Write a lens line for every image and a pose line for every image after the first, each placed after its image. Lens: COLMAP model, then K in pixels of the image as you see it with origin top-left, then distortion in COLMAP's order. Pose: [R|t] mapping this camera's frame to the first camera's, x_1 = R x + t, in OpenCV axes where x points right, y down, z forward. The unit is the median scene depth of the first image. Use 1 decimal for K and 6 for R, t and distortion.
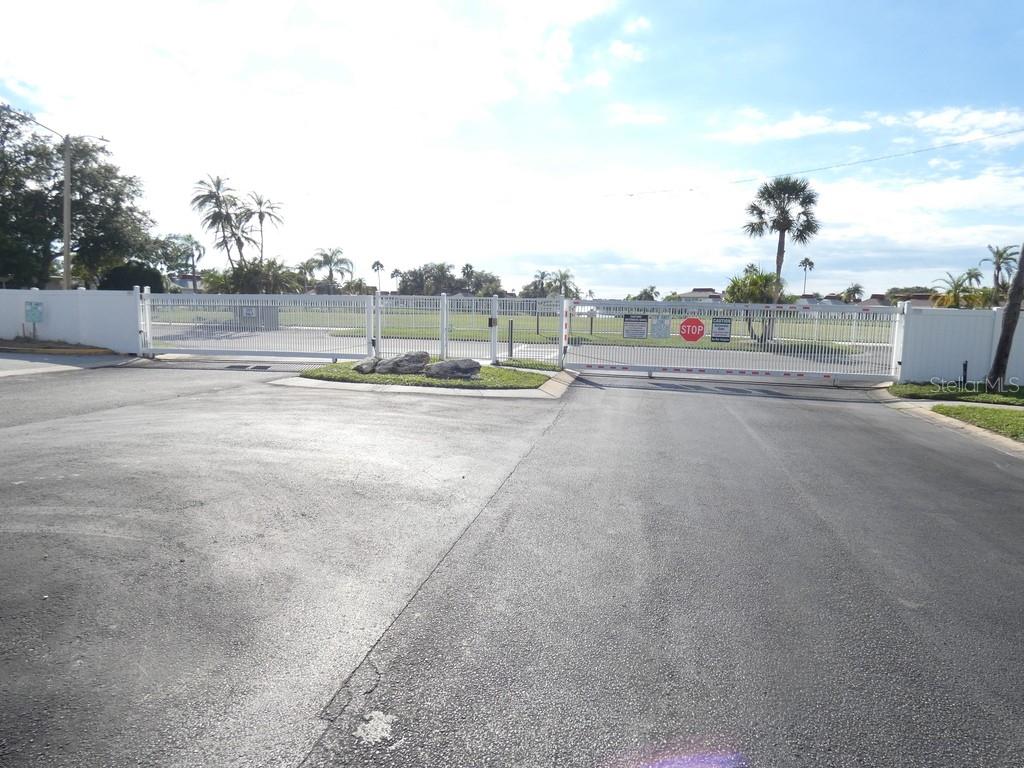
lens RADIAL K [[615.1, 0, 519.8], [0, 615.1, 374.0], [0, 0, 1]] dist [0.004335, 0.000289]
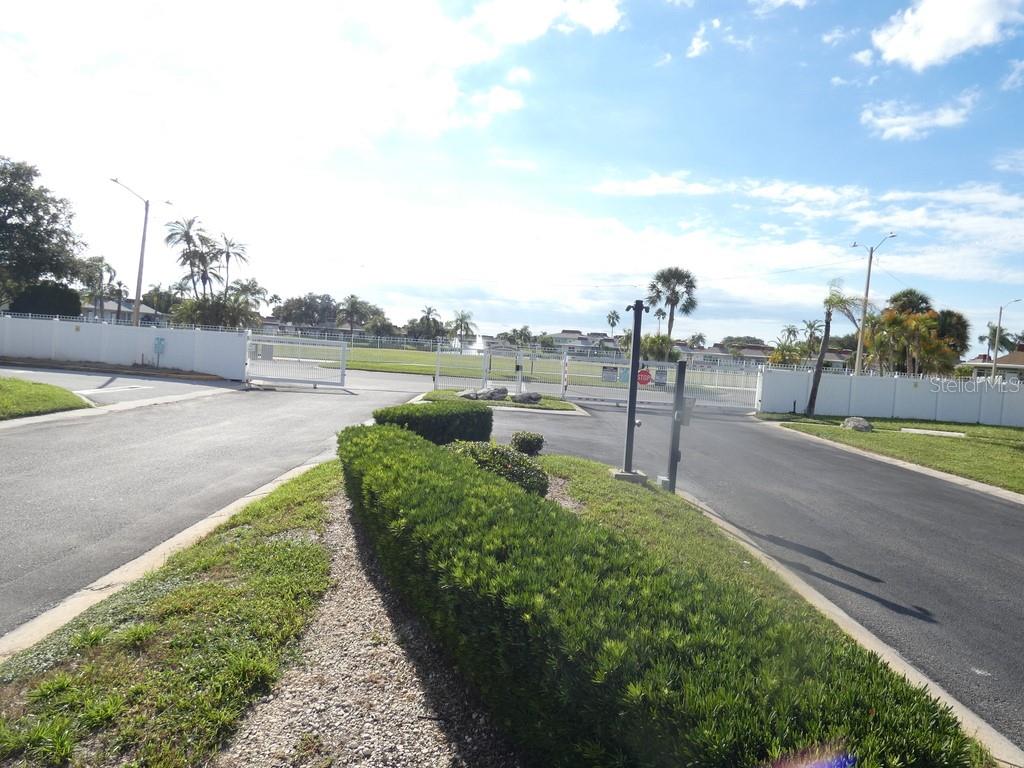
lens RADIAL K [[597.0, 0, 509.7], [0, 597.0, 400.7], [0, 0, 1]] dist [0.088706, 0.000241]
pose [[0.979376, 0.025500, 0.200430, -0.140156], [-0.023897, 0.999660, -0.010414, 0.005041], [-0.200627, 0.005410, 0.979653, -0.180040]]
